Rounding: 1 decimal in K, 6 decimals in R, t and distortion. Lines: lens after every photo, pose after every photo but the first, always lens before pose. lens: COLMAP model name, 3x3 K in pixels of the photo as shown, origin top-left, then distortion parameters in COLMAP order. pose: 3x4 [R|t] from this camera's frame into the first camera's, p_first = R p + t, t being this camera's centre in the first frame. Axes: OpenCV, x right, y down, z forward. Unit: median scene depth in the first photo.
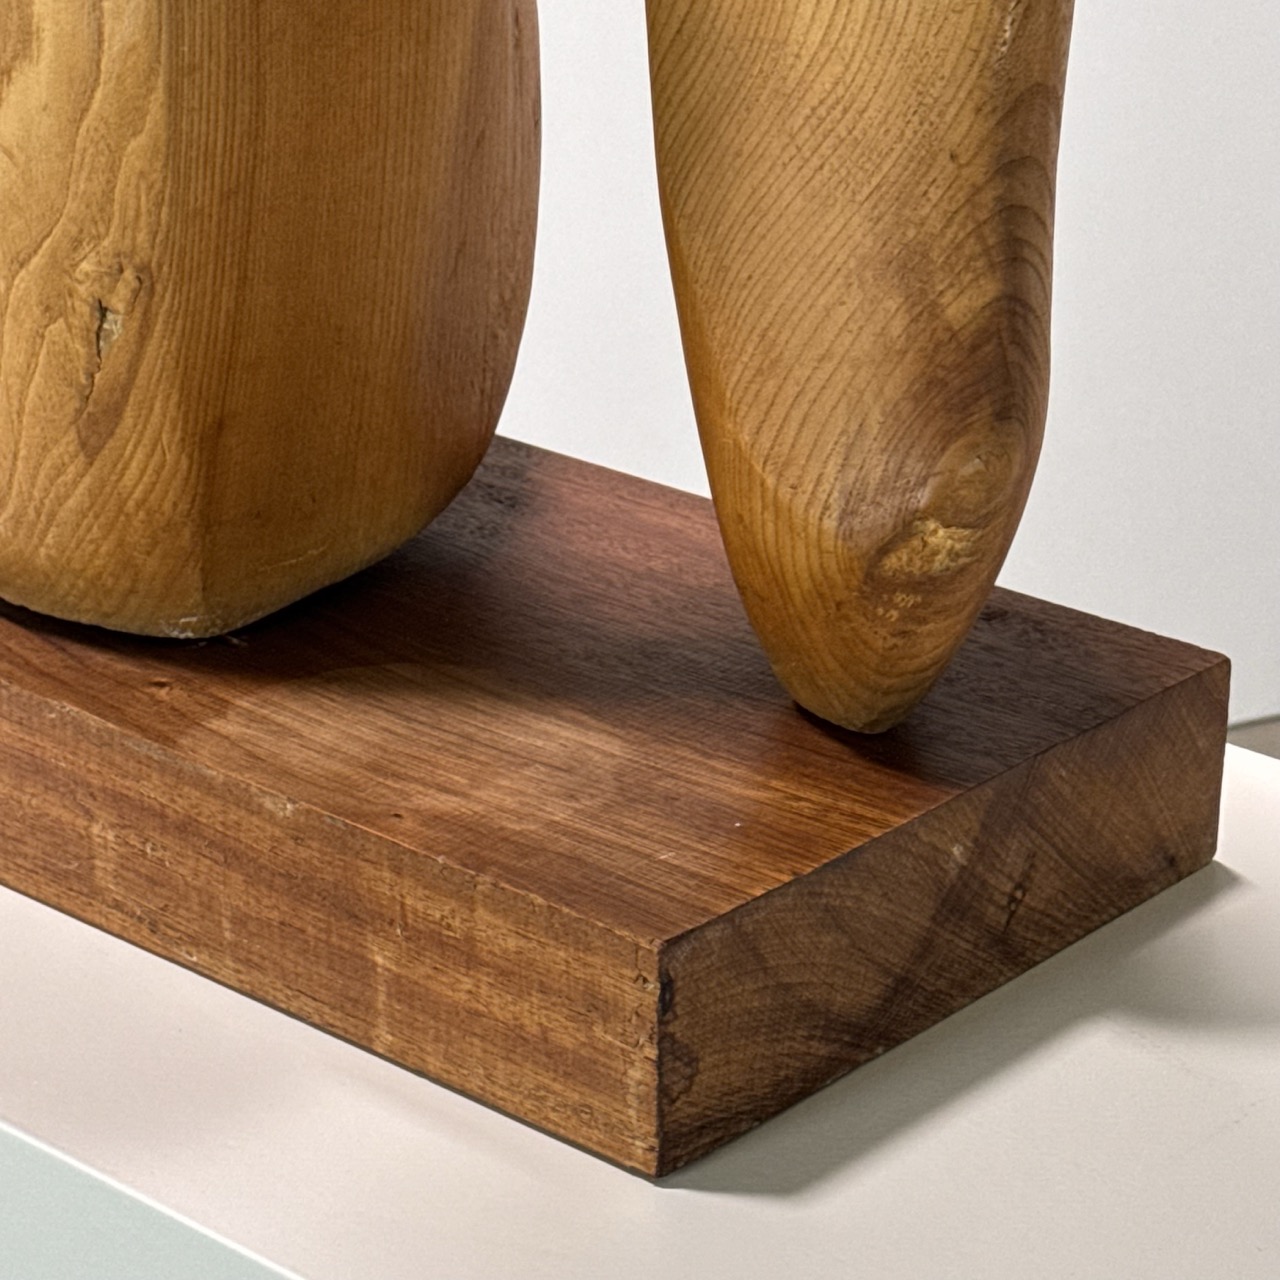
lens RADIAL K [[3750.0, 0, 640.9], [0, 3750.0, 642.0], [0, 0, 1]] dist [0.093862, 0.000000]
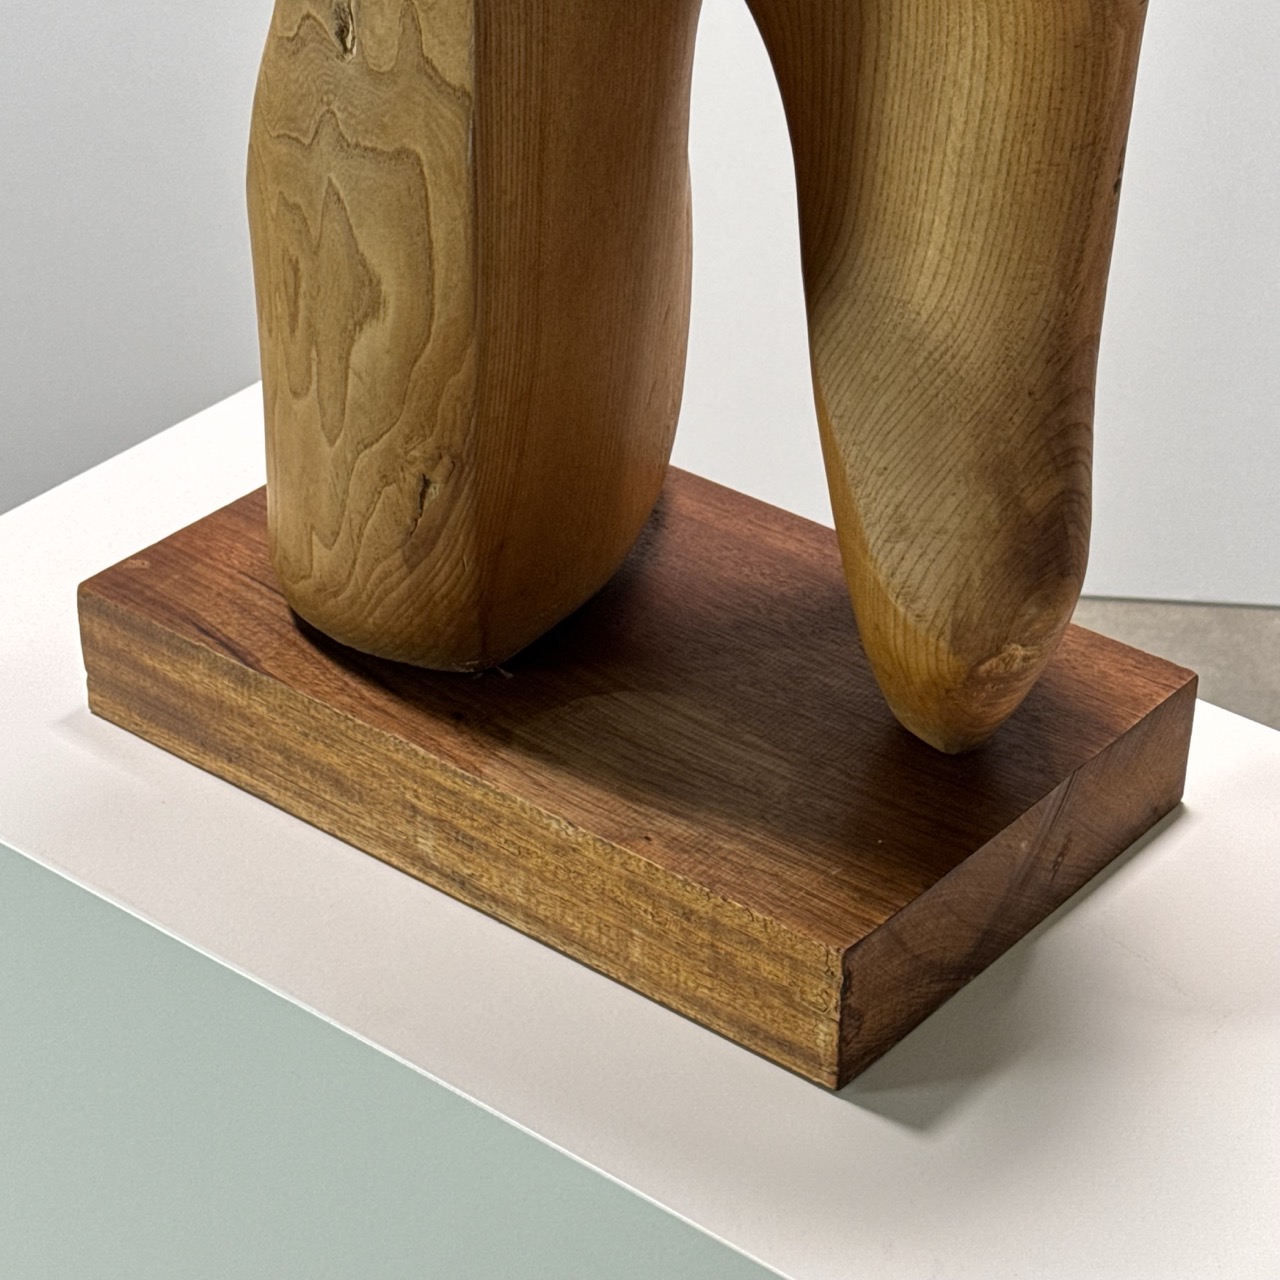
lens RADIAL K [[3173.3, 0, 662.8], [0, 3173.3, 656.6], [0, 0, 1]] dist [0.102769, 0.000000]
pose [[0.998822, -0.022806, 0.042826, -0.109487], [0.015096, 0.984911, 0.172400, -0.235562], [-0.046111, -0.171550, 0.984096, -0.207445]]
